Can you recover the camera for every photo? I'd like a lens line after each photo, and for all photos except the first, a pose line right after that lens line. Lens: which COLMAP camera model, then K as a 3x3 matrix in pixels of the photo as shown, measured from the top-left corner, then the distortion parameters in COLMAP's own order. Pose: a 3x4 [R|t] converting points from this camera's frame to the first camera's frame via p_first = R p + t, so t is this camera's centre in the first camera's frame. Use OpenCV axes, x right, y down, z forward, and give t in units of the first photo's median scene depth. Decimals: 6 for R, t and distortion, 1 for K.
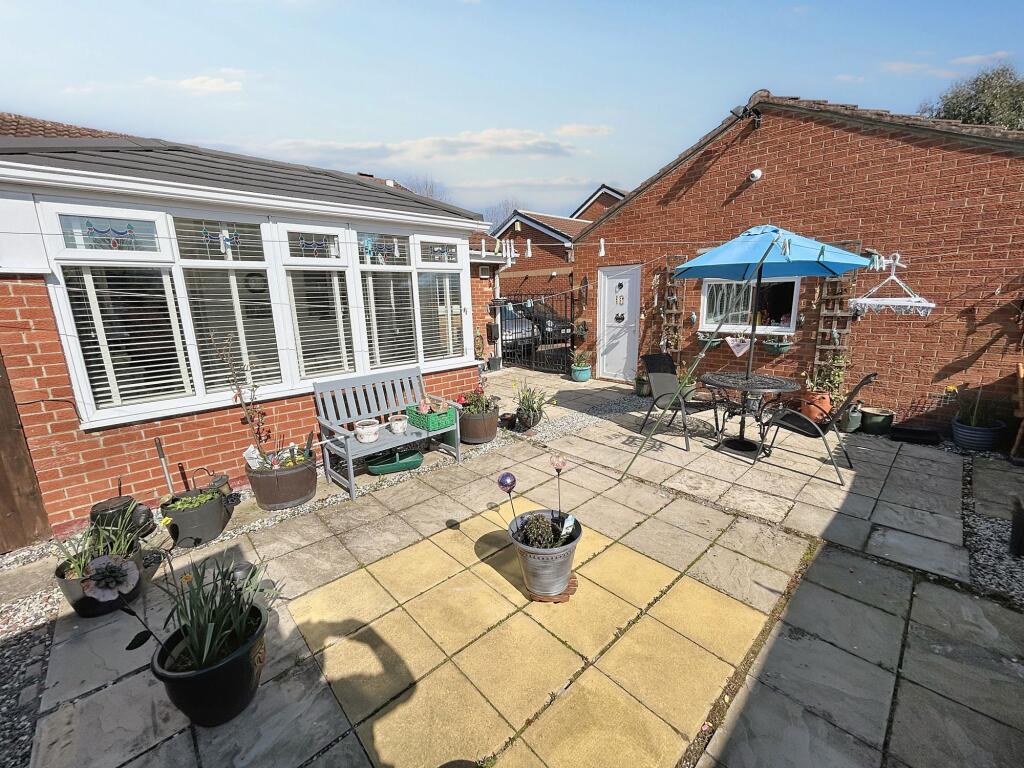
lens RADIAL K [[417.5, 0, 510.6], [0, 417.5, 385.3], [0, 0, 1]] dist [-0.010511, 0.001251]
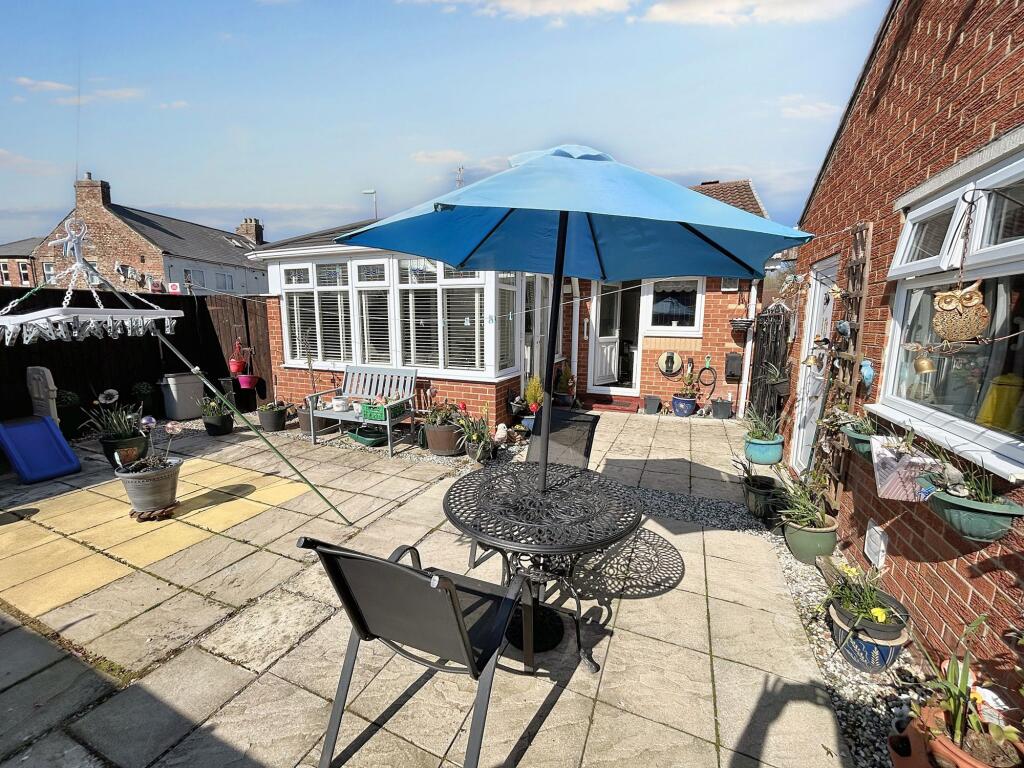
lens RADIAL K [[417.5, 0, 516.1], [0, 417.5, 383.6], [0, 0, 1]] dist [-0.010511, 0.001251]
pose [[0.412080, 0.168890, -0.895358, 1.081459], [-0.210989, 0.973649, 0.086552, -0.190399], [0.886382, 0.153245, 0.436855, 0.858164]]
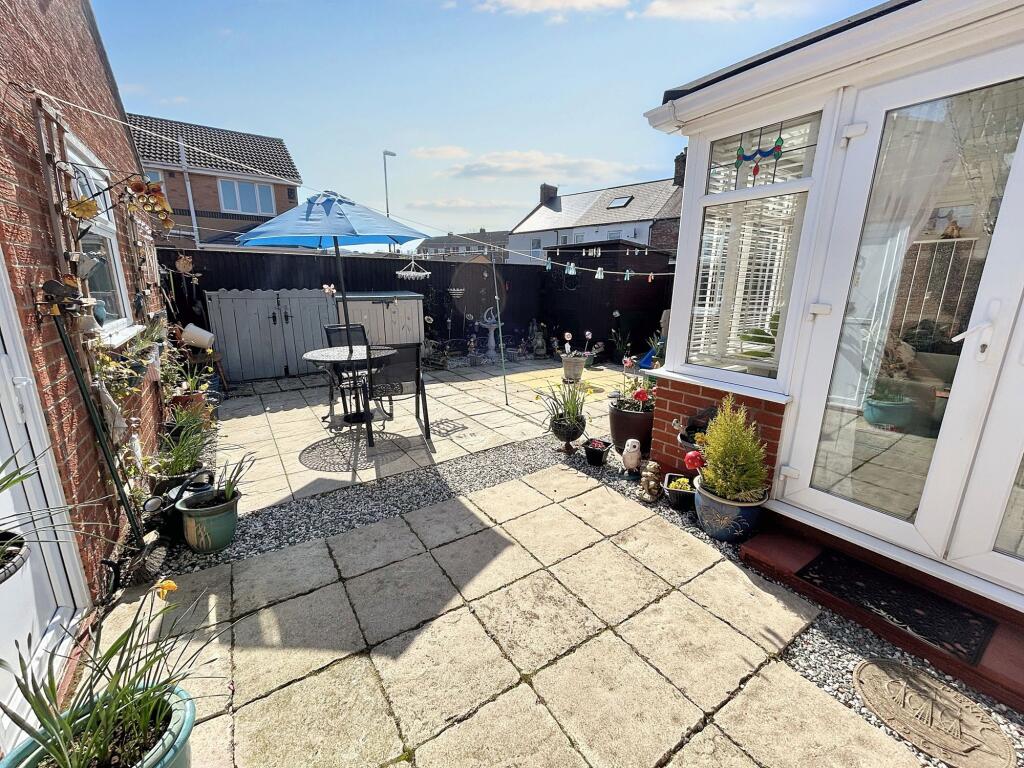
lens RADIAL K [[417.5, 0, 512.3], [0, 417.5, 383.3], [0, 0, 1]] dist [-0.010511, 0.001251]
pose [[-0.987137, -0.027779, 0.157444, 0.032018], [0.043390, 0.901276, 0.431068, -0.412422], [-0.153875, 0.432355, -0.888477, 2.119534]]
